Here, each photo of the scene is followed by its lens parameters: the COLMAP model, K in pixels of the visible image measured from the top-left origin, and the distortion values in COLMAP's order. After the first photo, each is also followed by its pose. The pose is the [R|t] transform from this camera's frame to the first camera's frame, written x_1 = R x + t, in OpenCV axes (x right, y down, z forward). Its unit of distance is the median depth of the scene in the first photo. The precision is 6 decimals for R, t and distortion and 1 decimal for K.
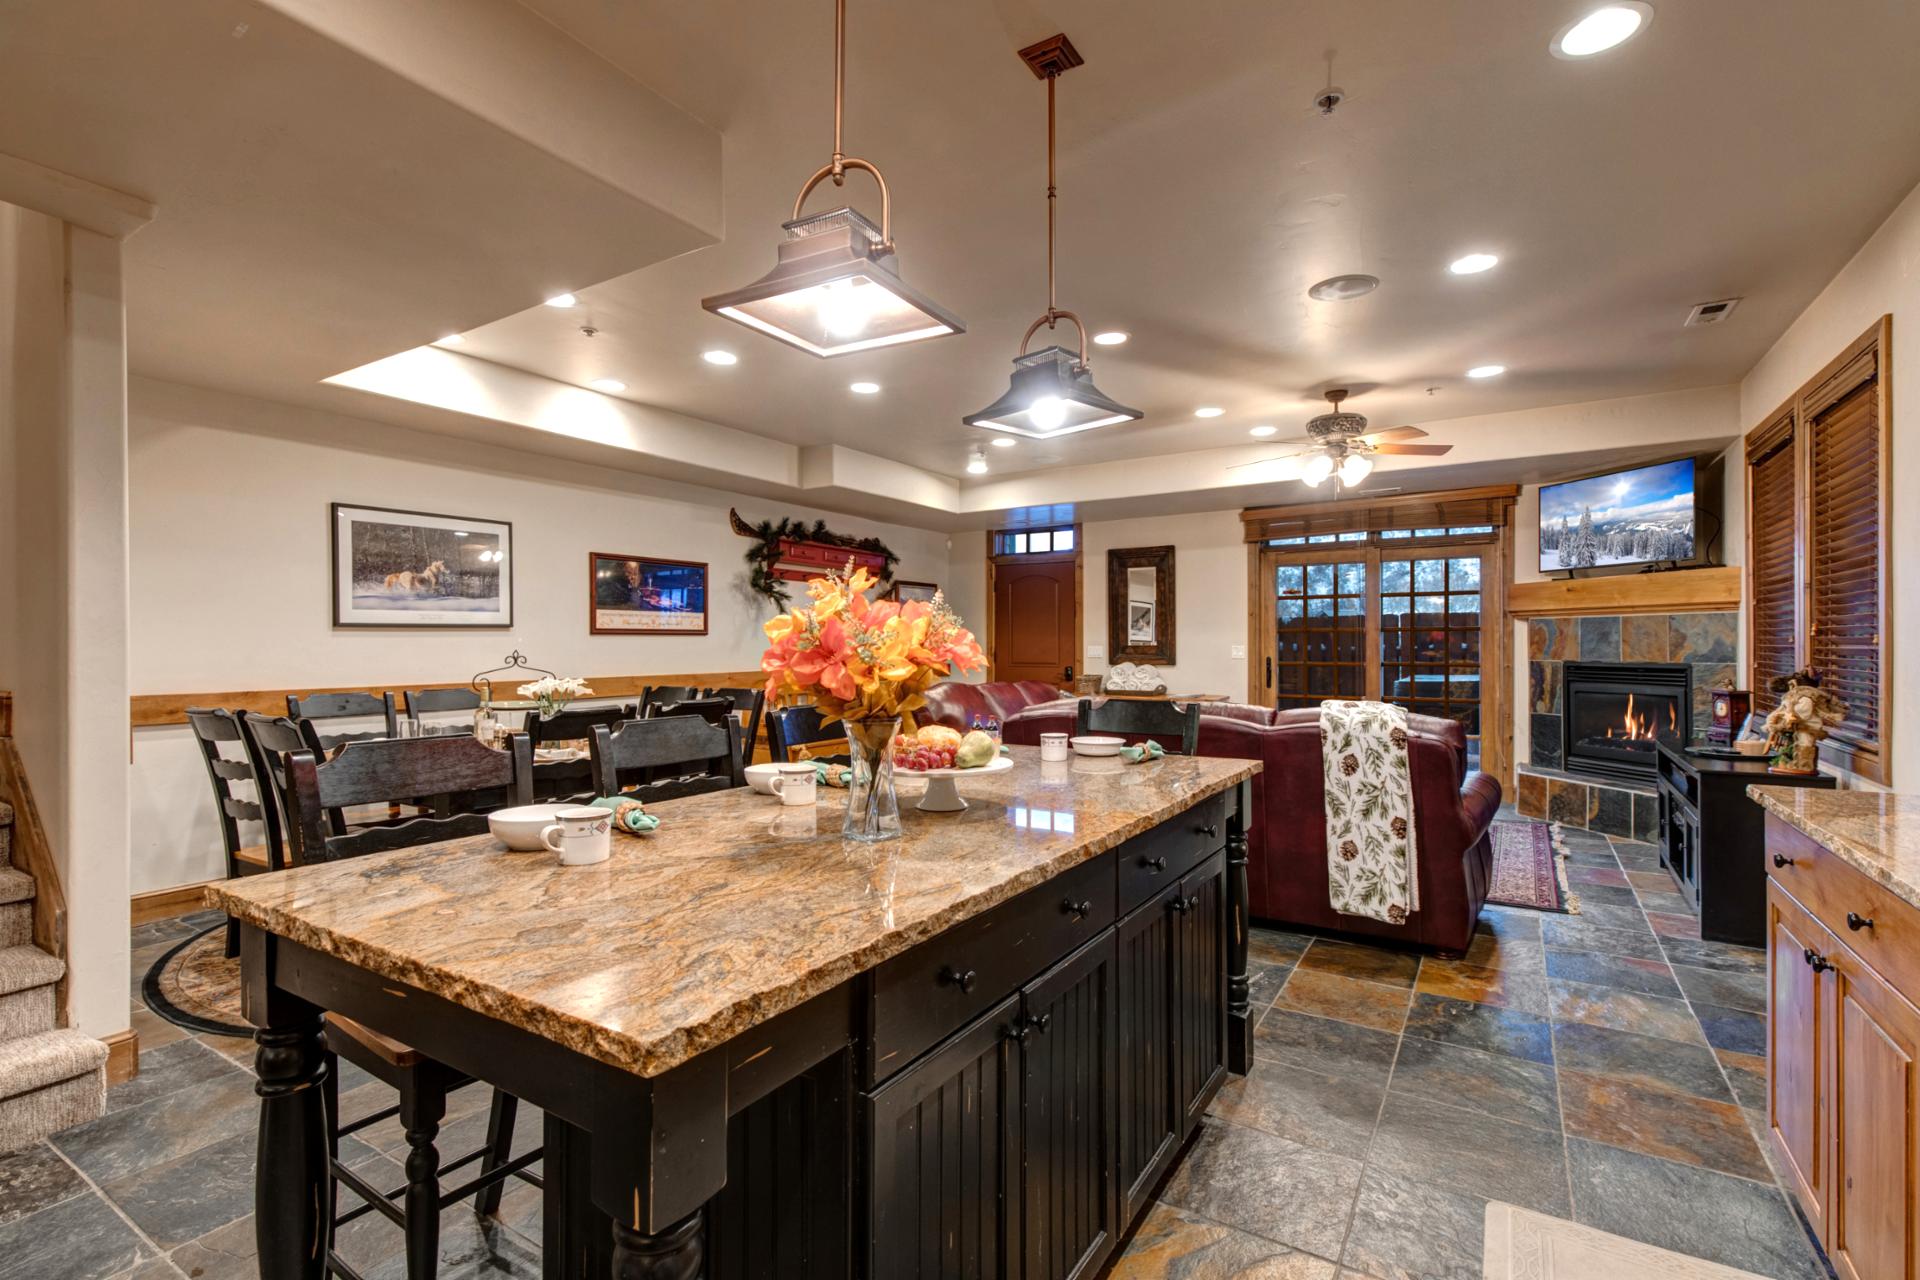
lens RADIAL K [[873.2, 0, 953.2], [0, 873.2, 639.5], [0, 0, 1]] dist [-0.005339, -0.001953]
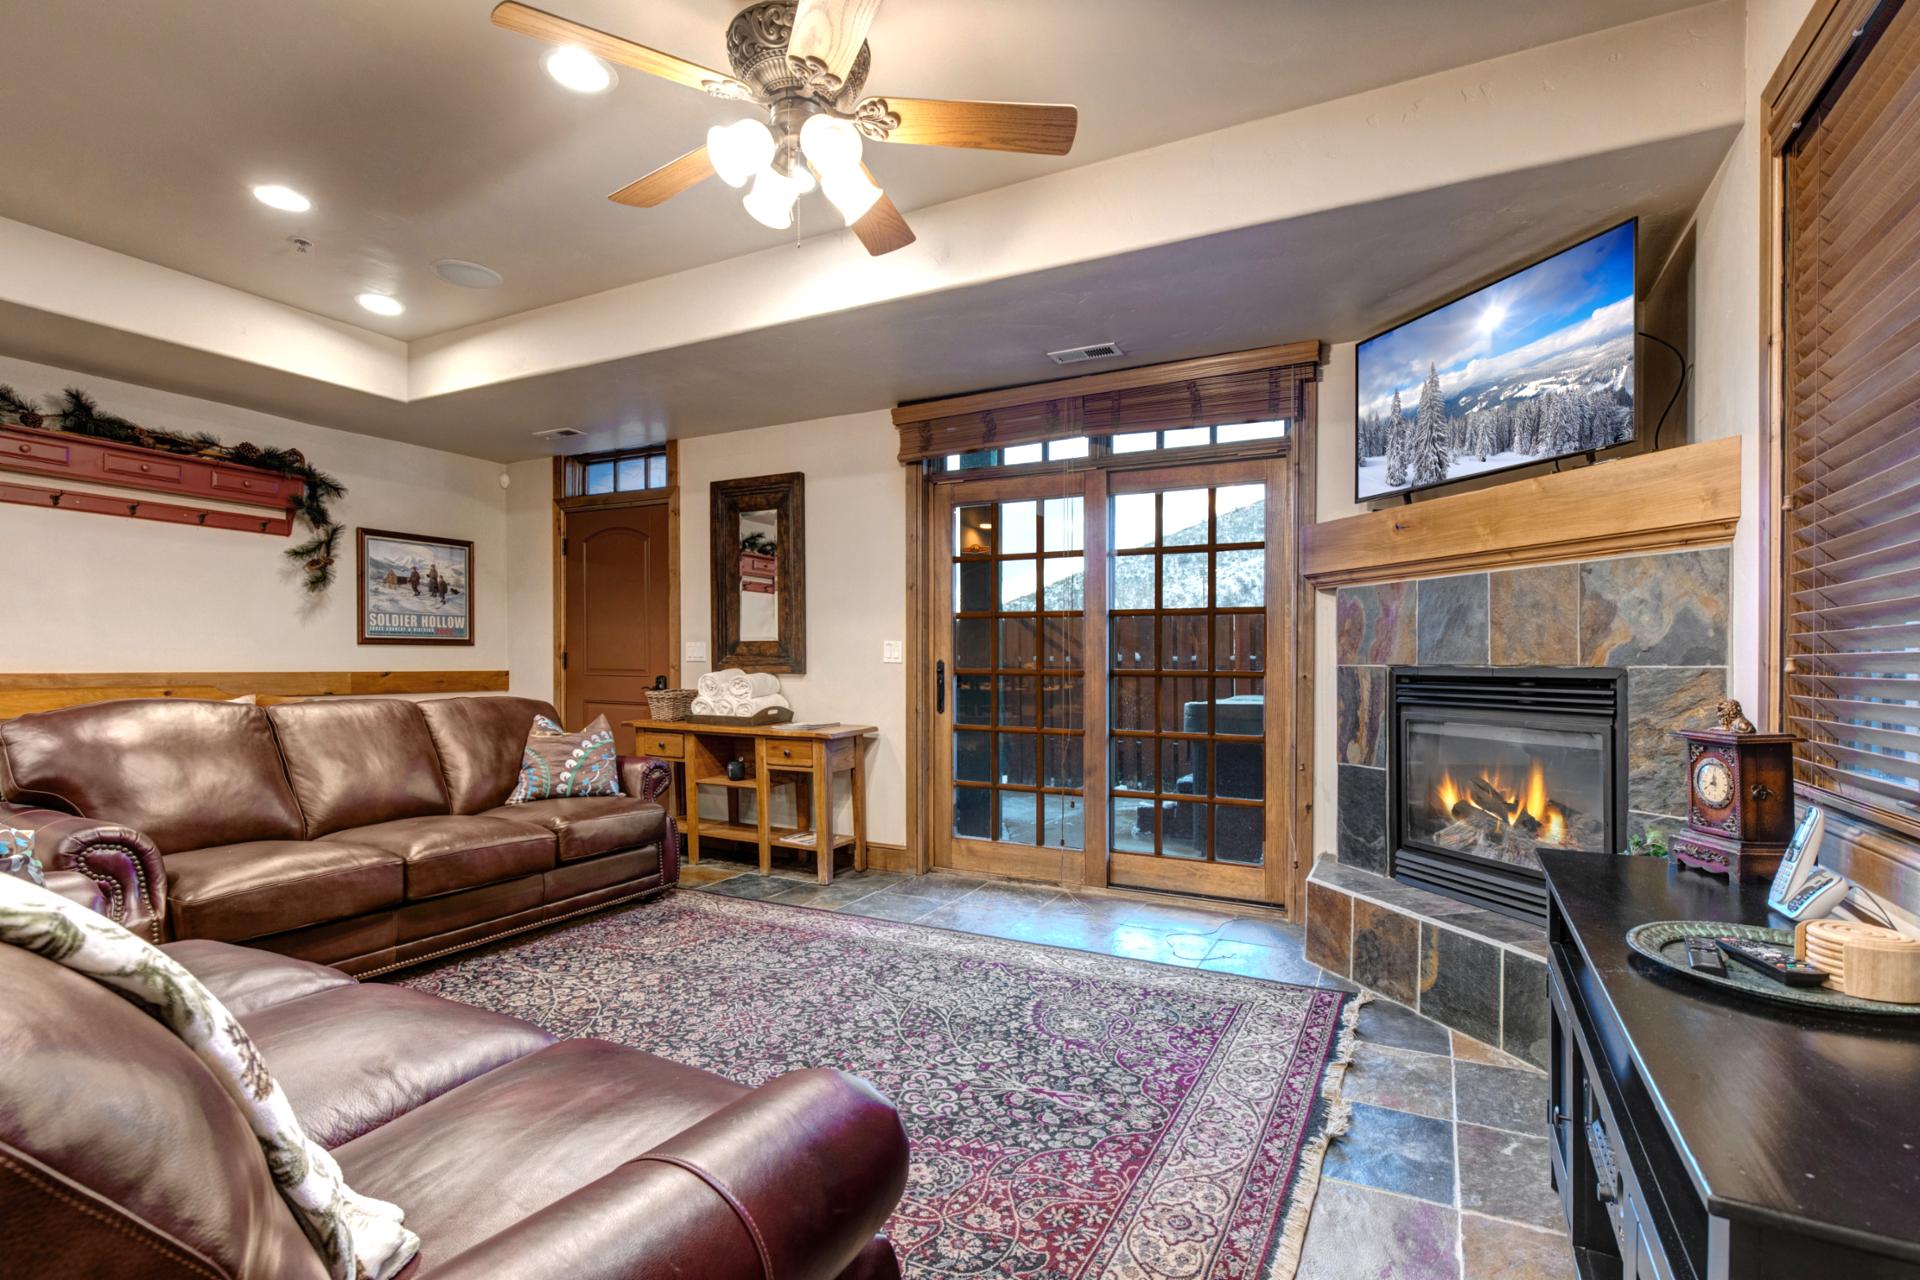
lens RADIAL K [[918.6, 0, 959.6], [0, 918.6, 655.8], [0, 0, 1]] dist [-0.006458, 0.000106]
pose [[0.995759, 0.010350, 0.091416, 0.395437], [-0.010151, 0.999945, -0.002633, 0.022755], [-0.091438, 0.001694, 0.995809, 0.478357]]
